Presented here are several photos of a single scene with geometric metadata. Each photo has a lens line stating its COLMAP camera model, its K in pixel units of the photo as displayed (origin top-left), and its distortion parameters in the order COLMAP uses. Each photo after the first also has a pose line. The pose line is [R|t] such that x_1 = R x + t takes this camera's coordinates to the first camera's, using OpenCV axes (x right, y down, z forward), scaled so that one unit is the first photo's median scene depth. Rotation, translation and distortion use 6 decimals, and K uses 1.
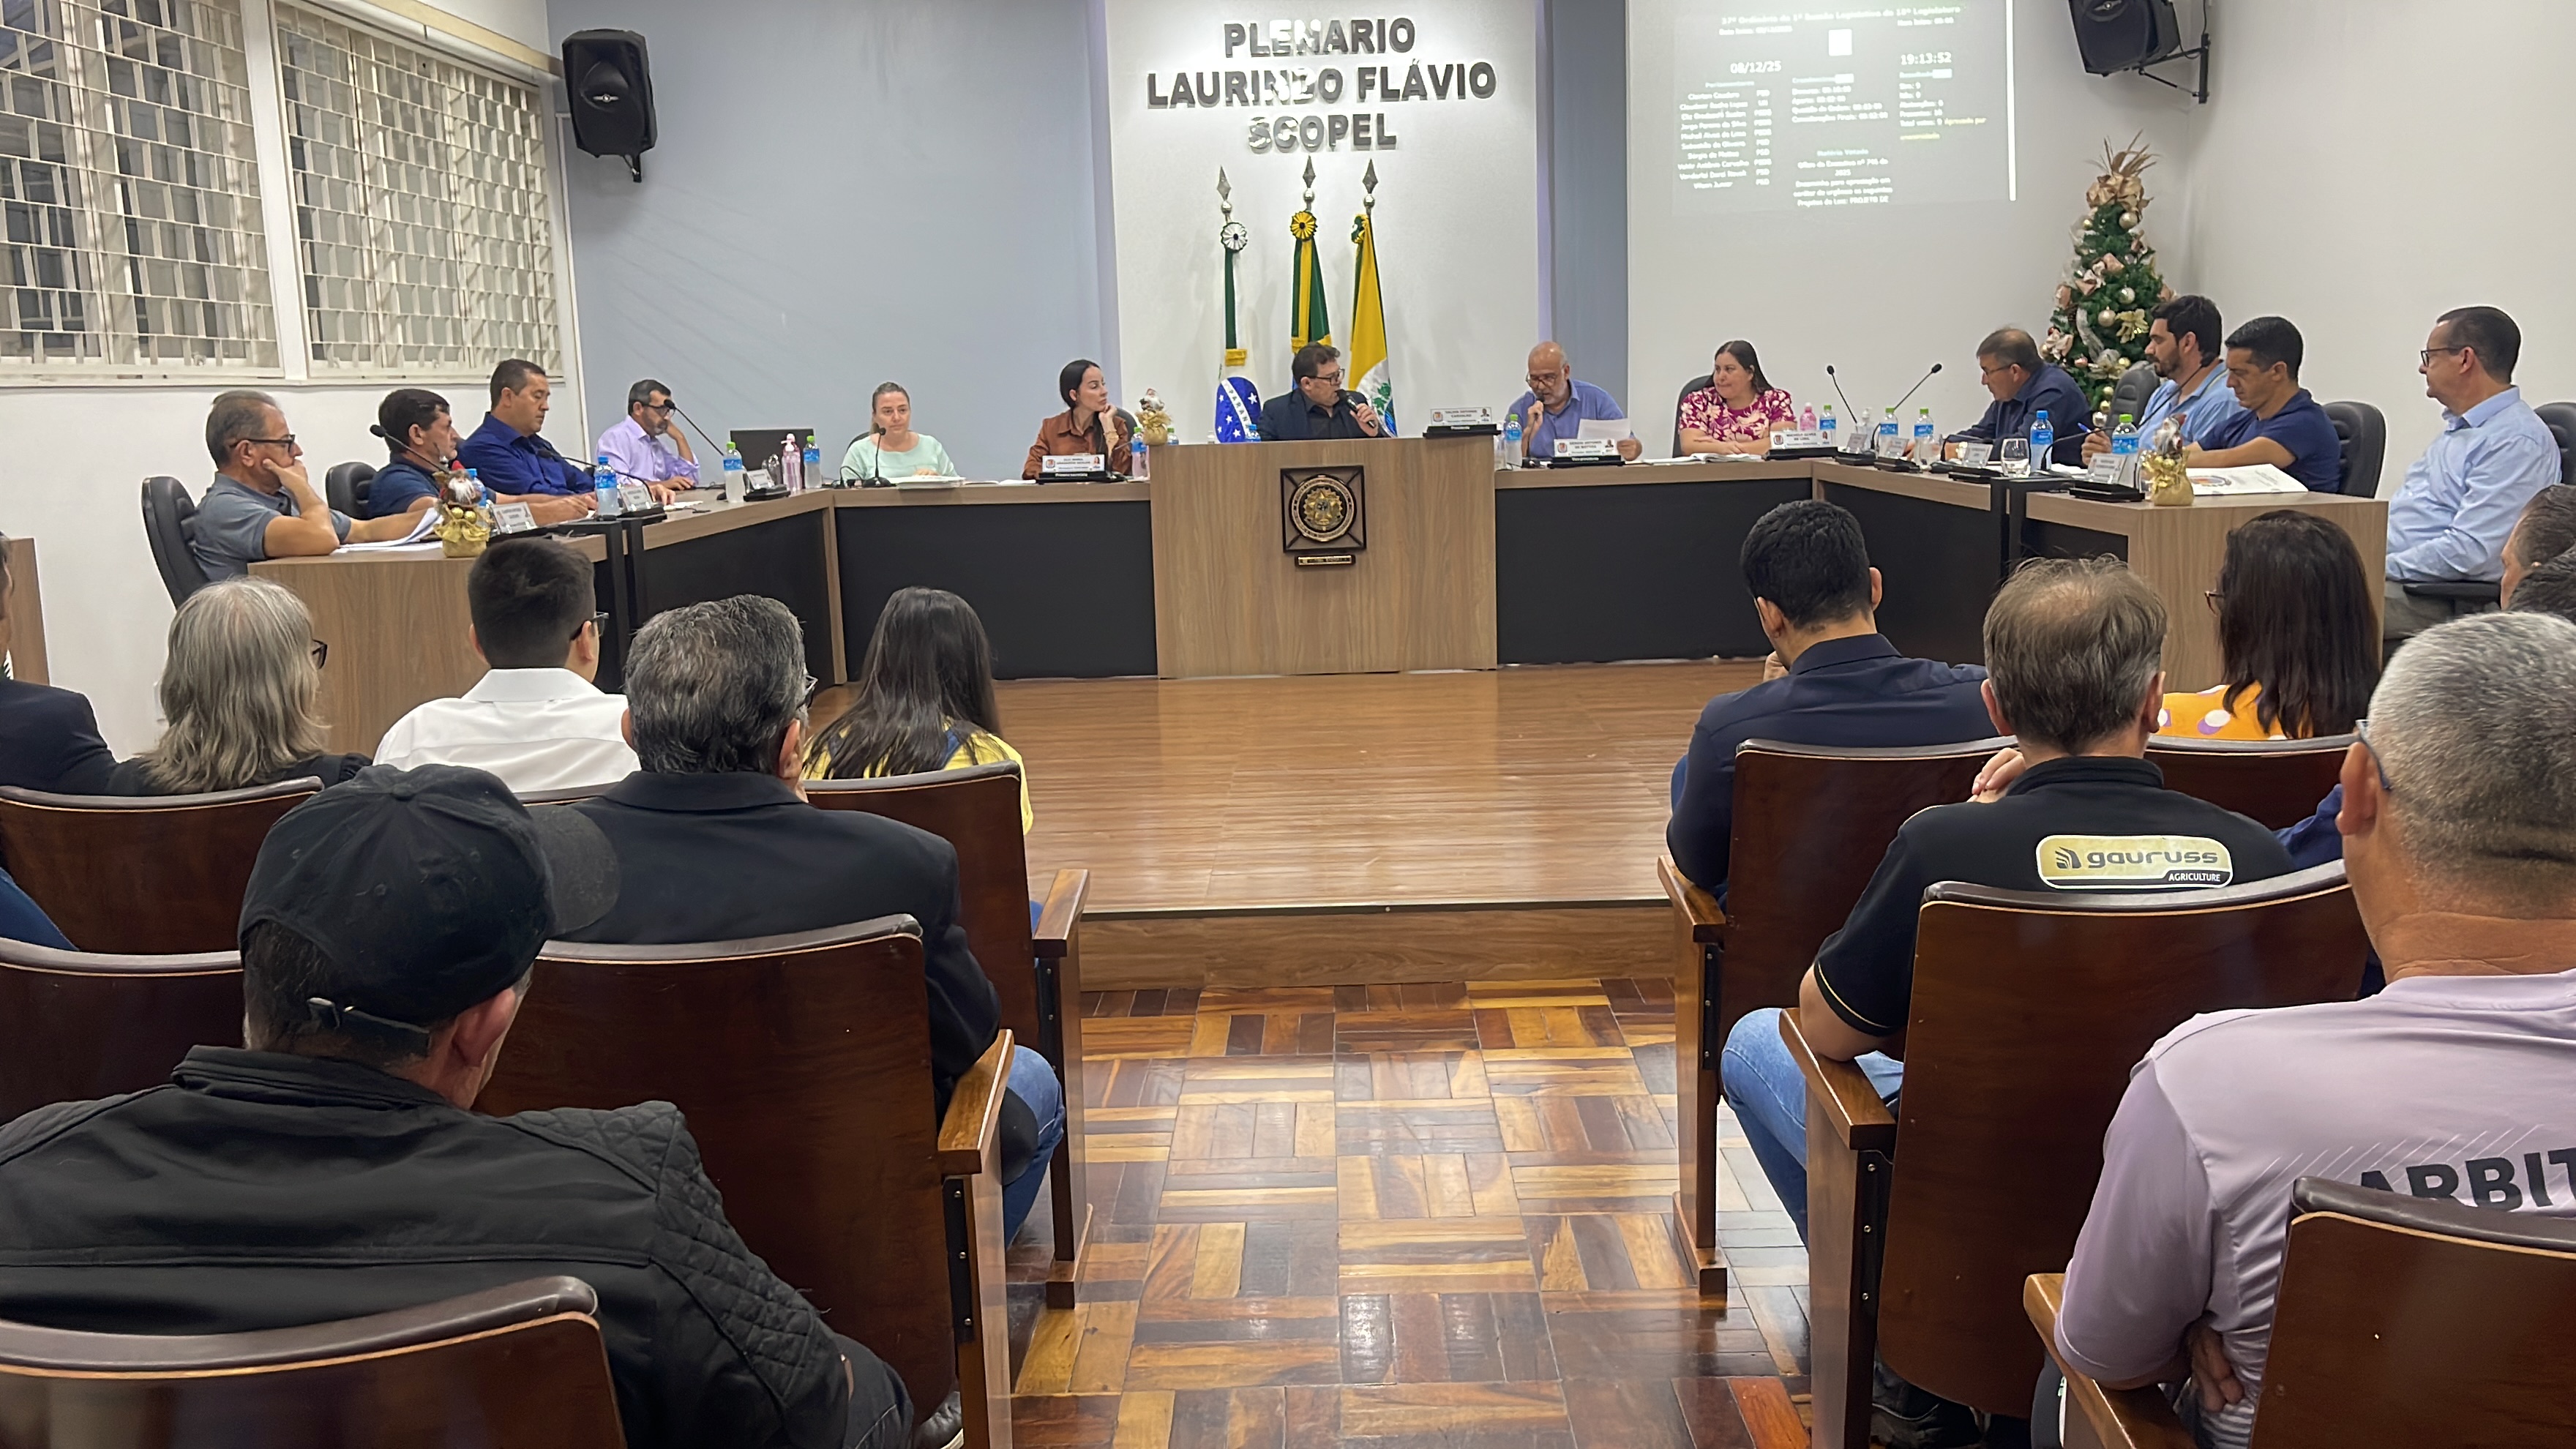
lens RADIAL K [[2239.7, 0, 1285.9], [0, 2239.7, 745.7], [0, 0, 1]] dist [0.055568, -0.047227]
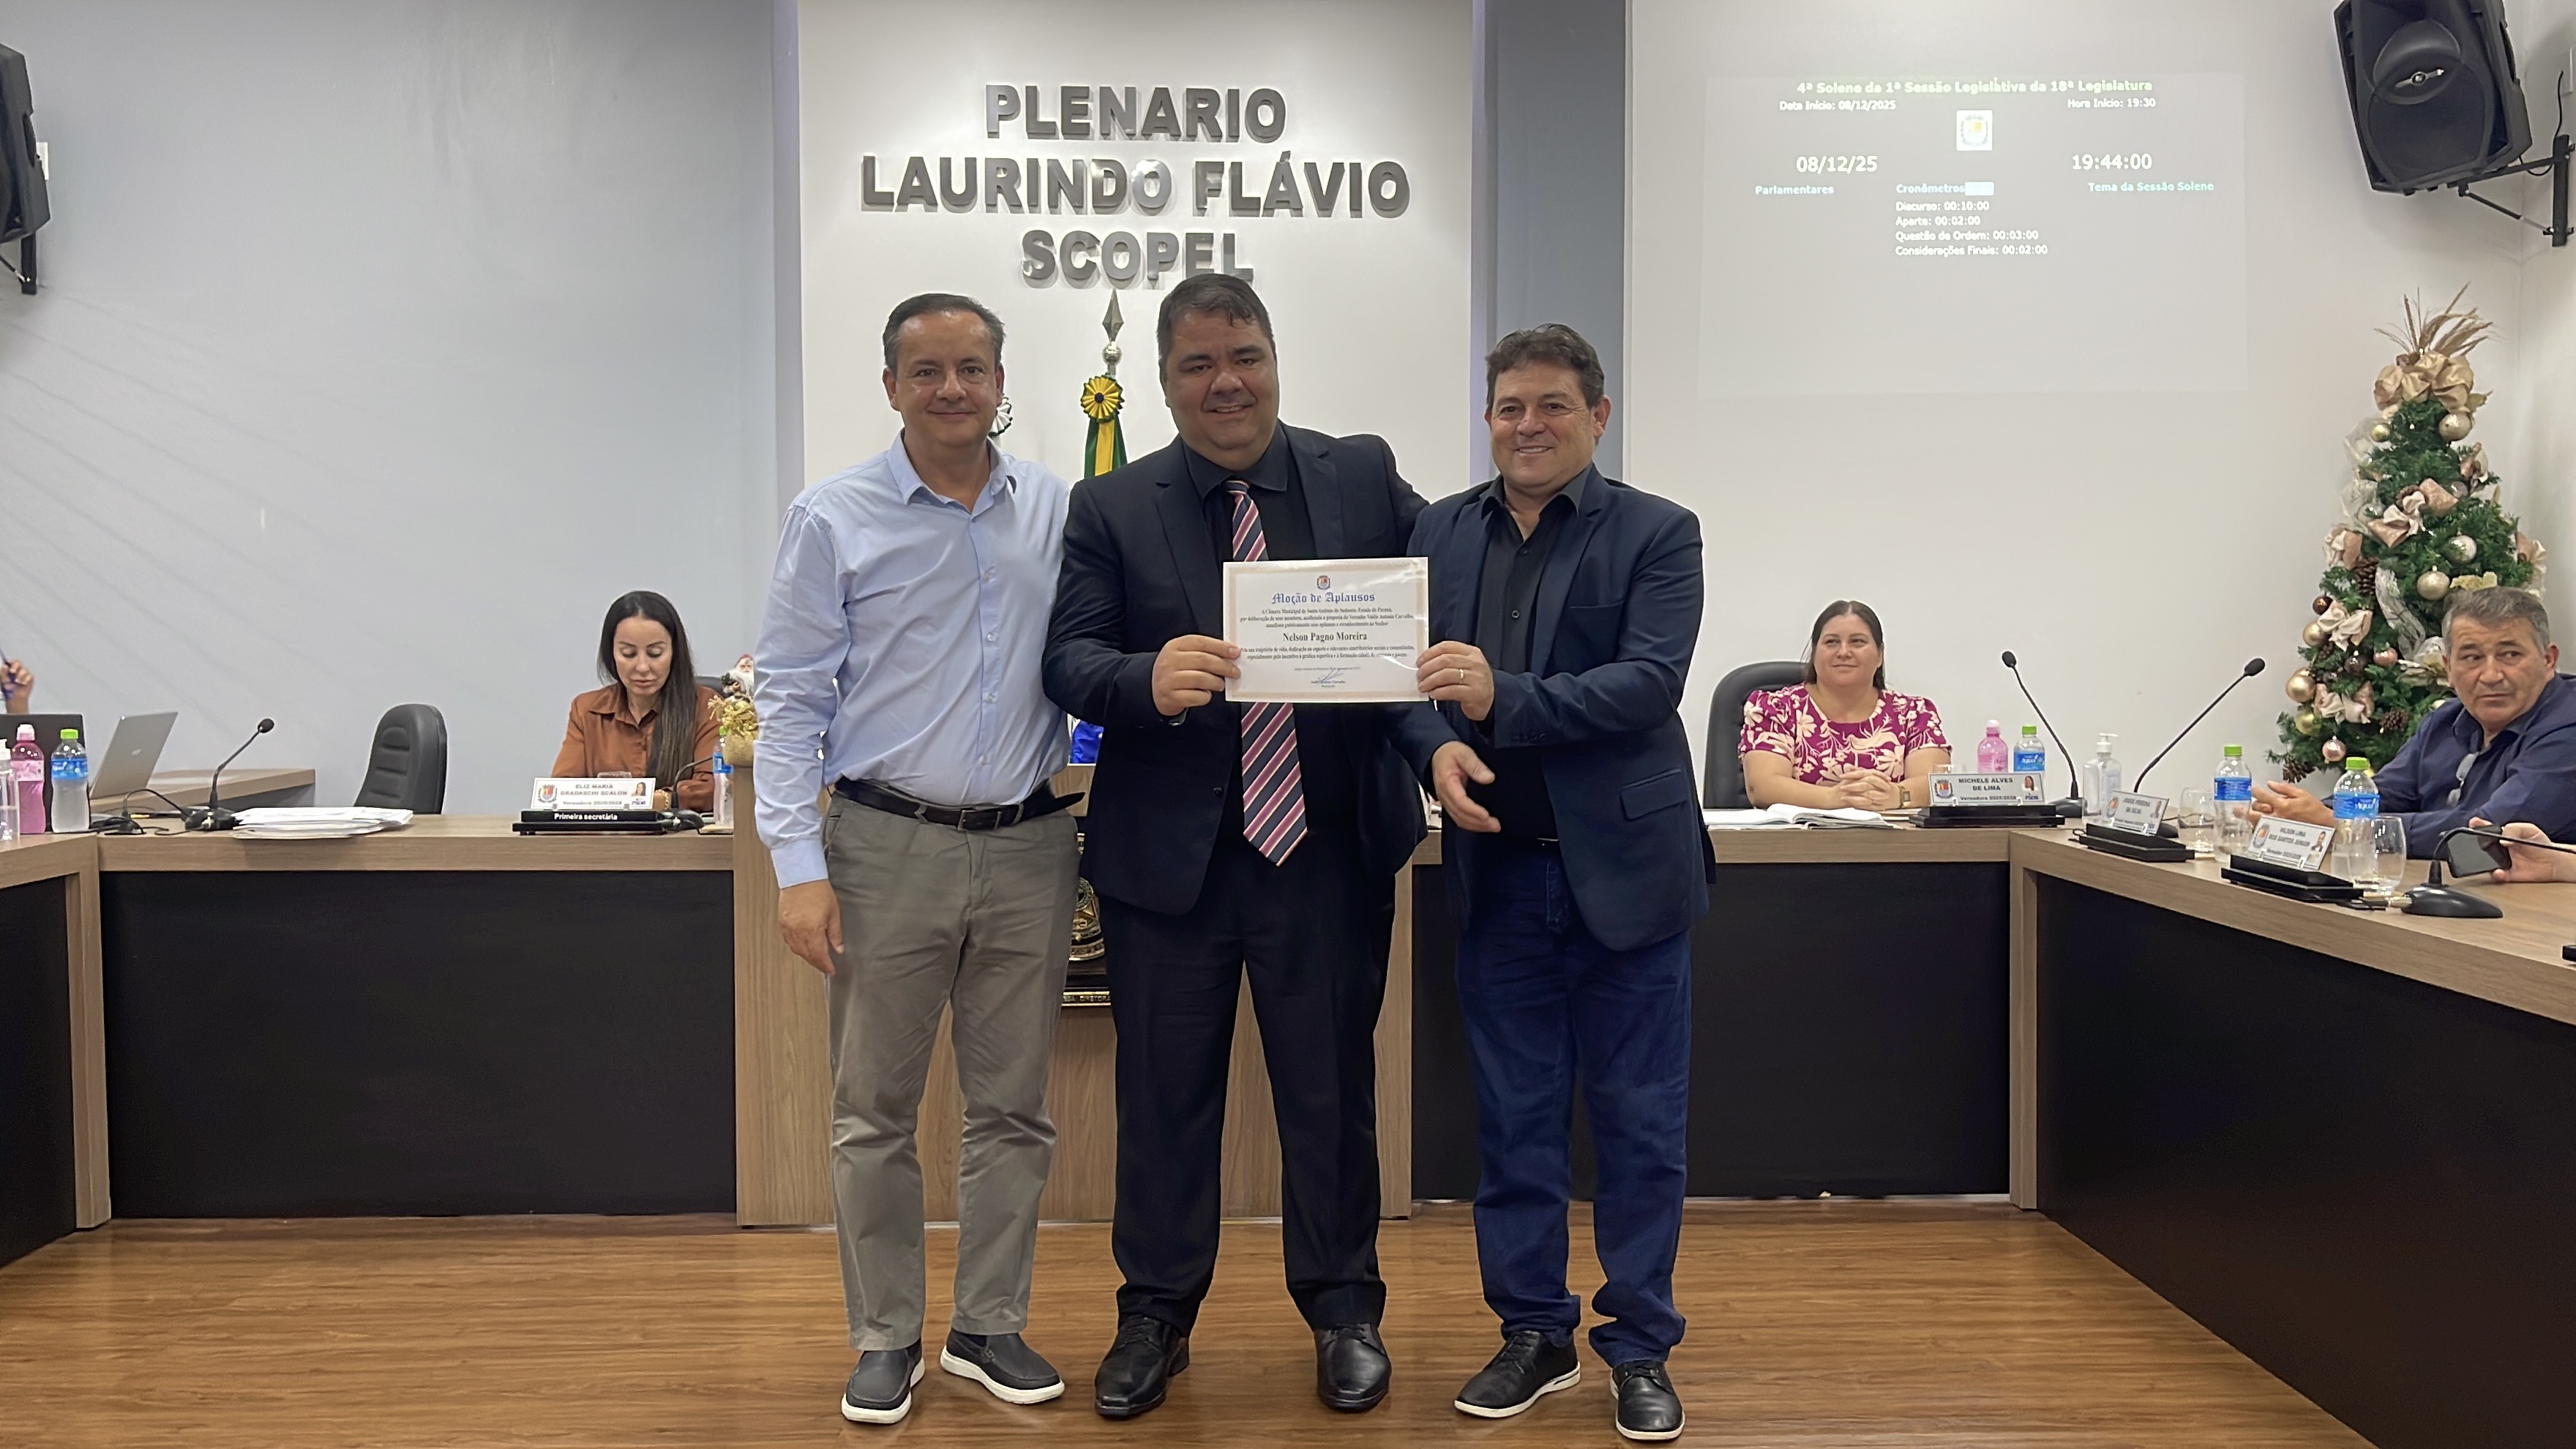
lens RADIAL K [[2239.7, 0, 1295.1], [0, 2239.7, 736.8], [0, 0, 1]] dist [0.055568, -0.047227]
pose [[0.998026, 0.027938, 0.056249, 0.029138], [-0.021444, 0.993373, -0.112918, -0.068177], [-0.059031, 0.111489, 0.992011, 0.386097]]
